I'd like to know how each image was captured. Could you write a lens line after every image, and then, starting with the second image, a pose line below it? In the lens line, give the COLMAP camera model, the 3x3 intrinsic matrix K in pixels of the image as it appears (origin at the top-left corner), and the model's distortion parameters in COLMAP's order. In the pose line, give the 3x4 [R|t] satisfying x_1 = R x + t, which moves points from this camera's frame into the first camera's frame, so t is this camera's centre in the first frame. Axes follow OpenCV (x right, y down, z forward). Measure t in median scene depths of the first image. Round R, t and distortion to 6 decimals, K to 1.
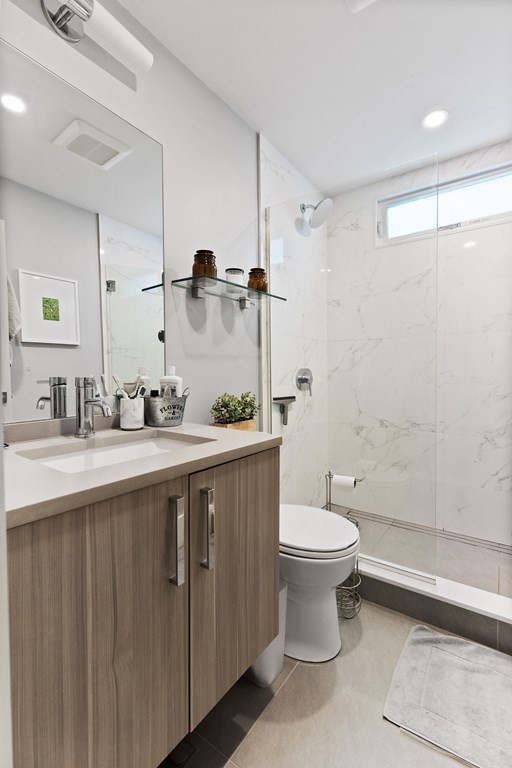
lens RADIAL K [[349.6, 0, 256.1], [0, 349.6, 380.7], [0, 0, 1]] dist [0.000367, -0.000985]
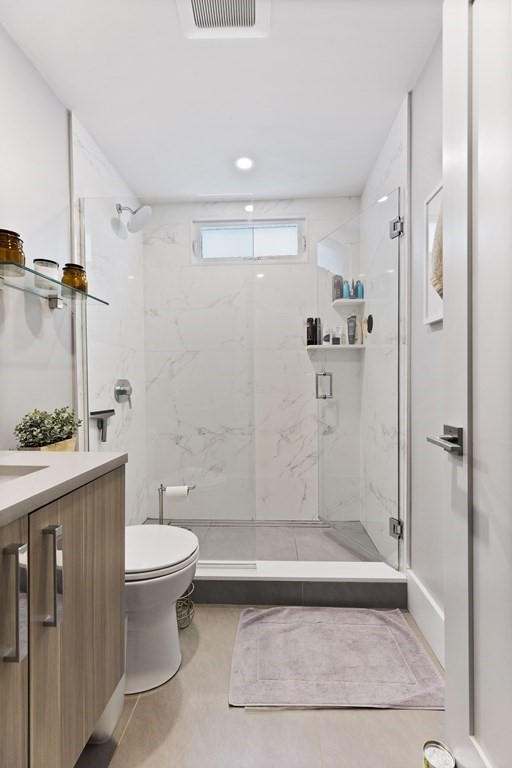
lens RADIAL K [[349.6, 0, 257.6], [0, 349.6, 384.6], [0, 0, 1]] dist [0.000367, -0.000985]
pose [[0.834774, -0.008957, 0.550521, -0.098200], [0.019924, 0.999704, -0.013945, -0.000259], [-0.550233, 0.022610, 0.834705, 0.027924]]
